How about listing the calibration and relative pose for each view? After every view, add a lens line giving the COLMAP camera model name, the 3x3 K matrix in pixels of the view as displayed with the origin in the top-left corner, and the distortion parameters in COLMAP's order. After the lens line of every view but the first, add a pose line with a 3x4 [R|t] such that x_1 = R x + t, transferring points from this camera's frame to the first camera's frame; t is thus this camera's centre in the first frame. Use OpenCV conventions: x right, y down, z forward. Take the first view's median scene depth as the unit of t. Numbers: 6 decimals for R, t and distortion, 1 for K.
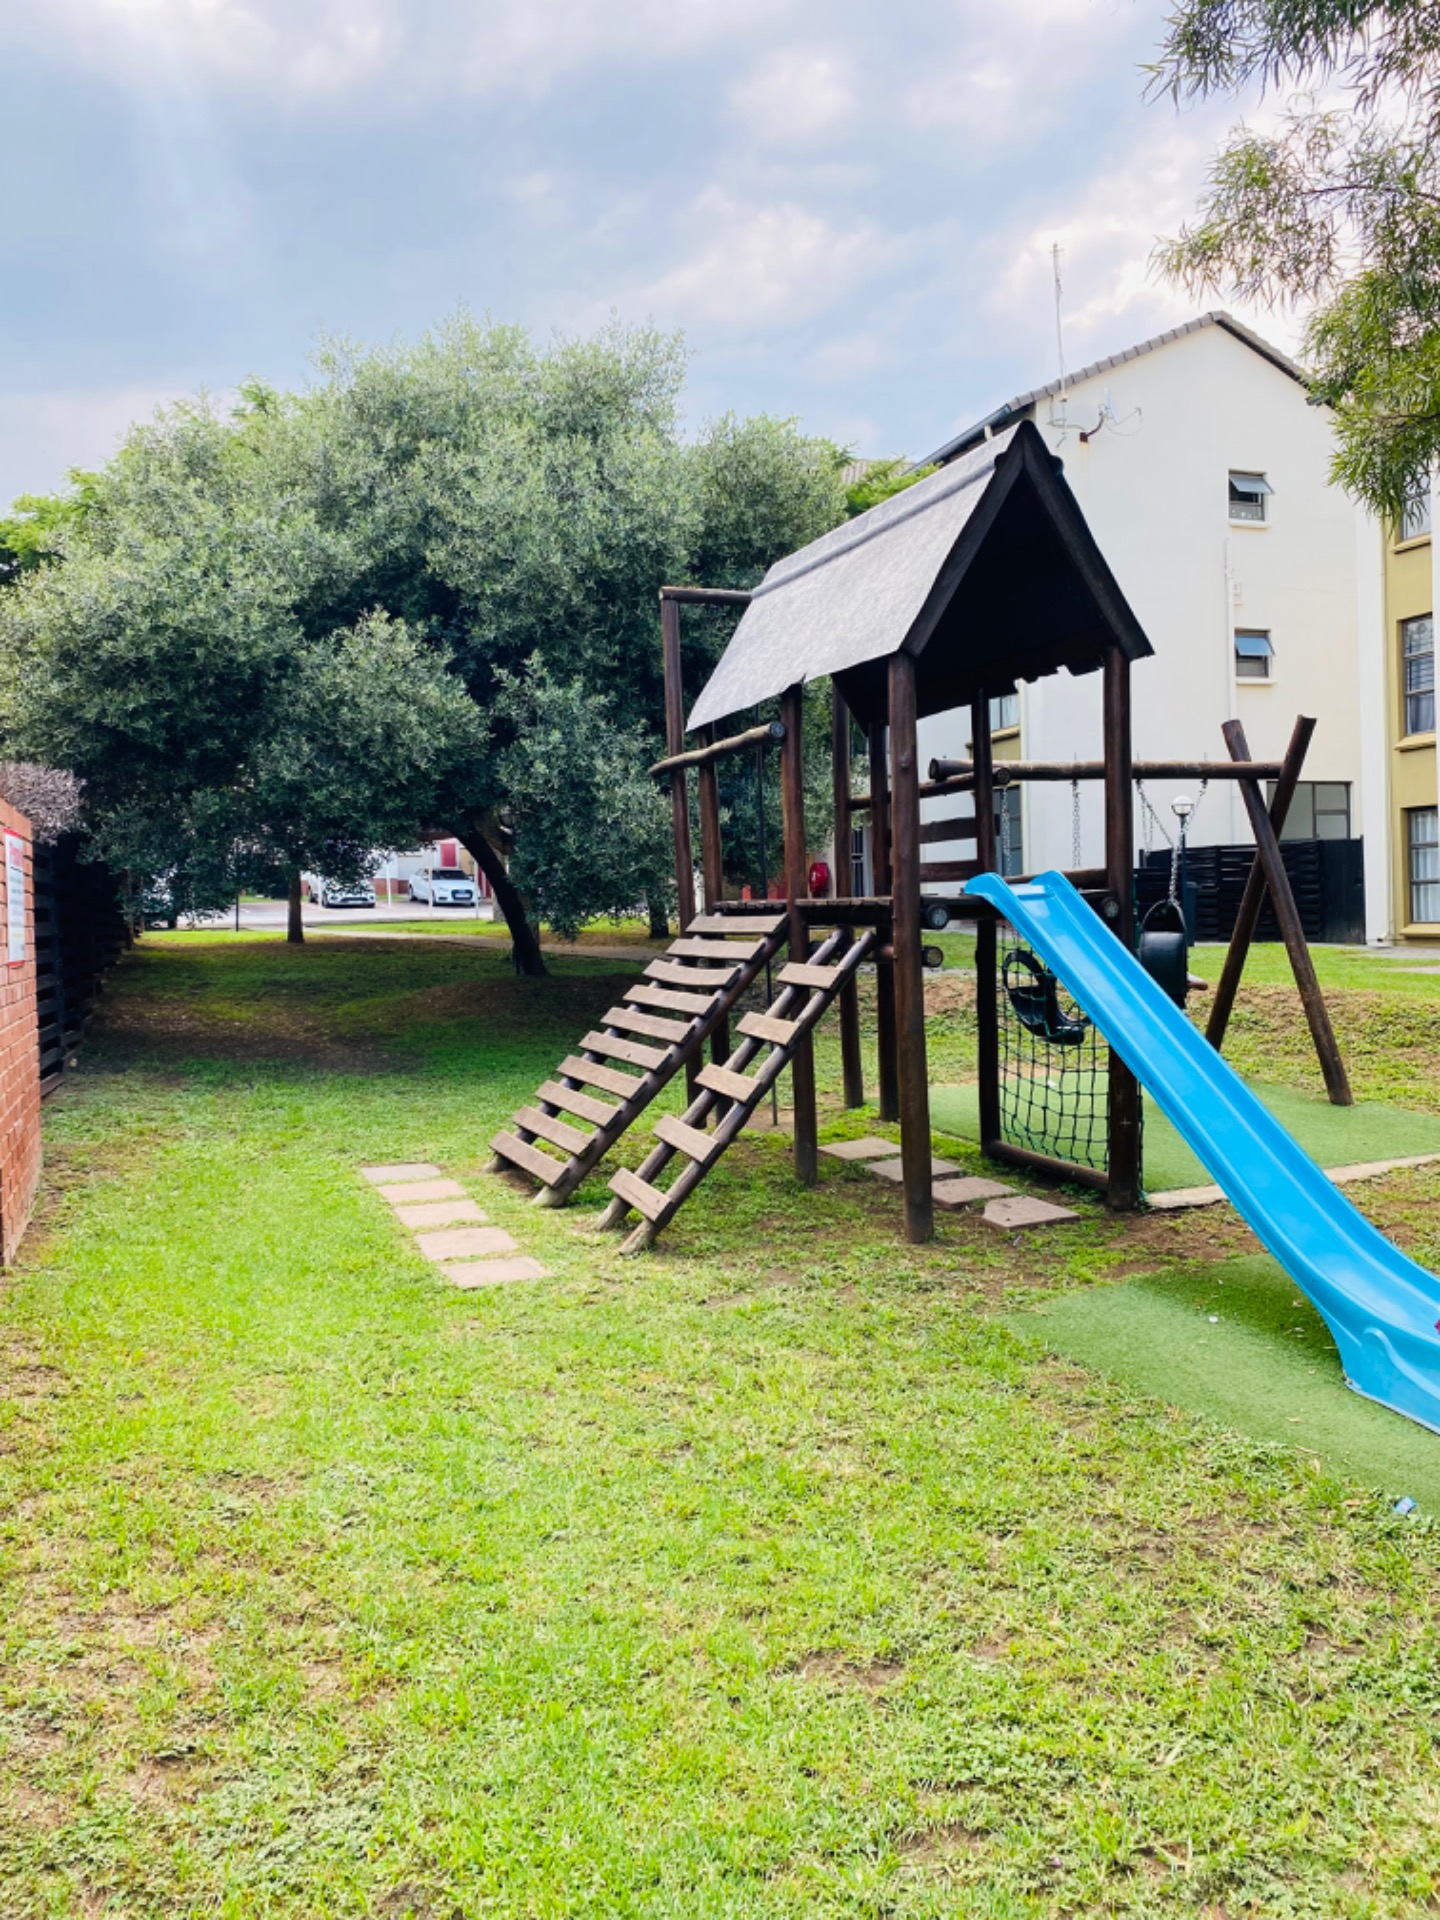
lens RADIAL K [[1457.6, 0, 736.1], [0, 1457.6, 950.7], [0, 0, 1]] dist [-0.013518, -0.009566]
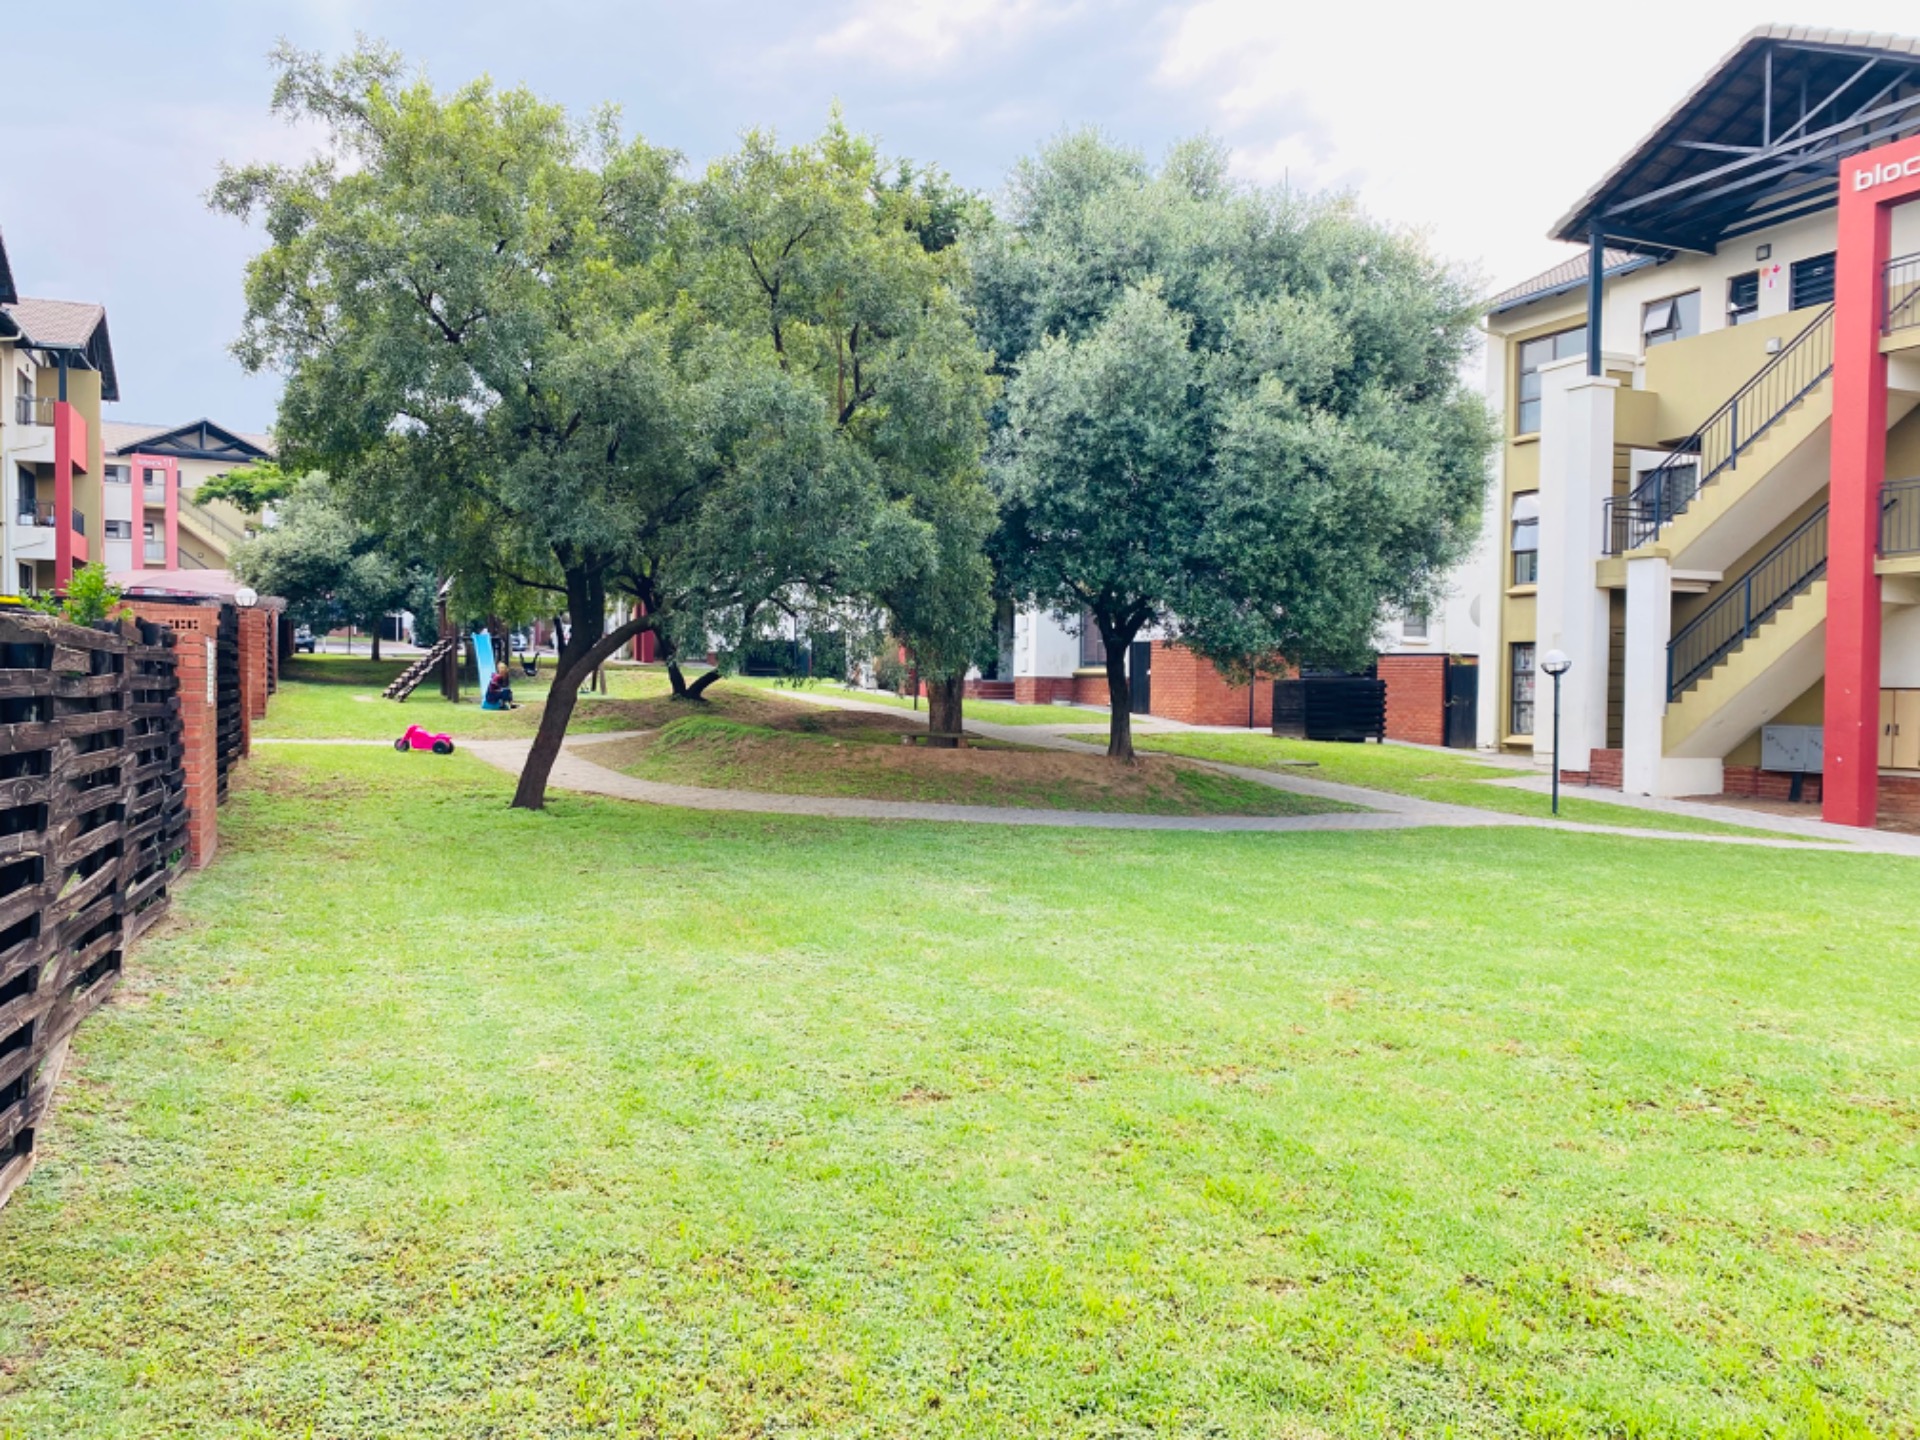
lens RADIAL K [[1457.6, 0, 949.5], [0, 1457.6, 721.1], [0, 0, 1]] dist [-0.013518, -0.009566]
pose [[0.998623, 0.028954, 0.043753, 1.471852], [-0.029363, 0.999531, 0.008742, 0.151913], [-0.043480, -0.010015, 0.999004, -3.769661]]
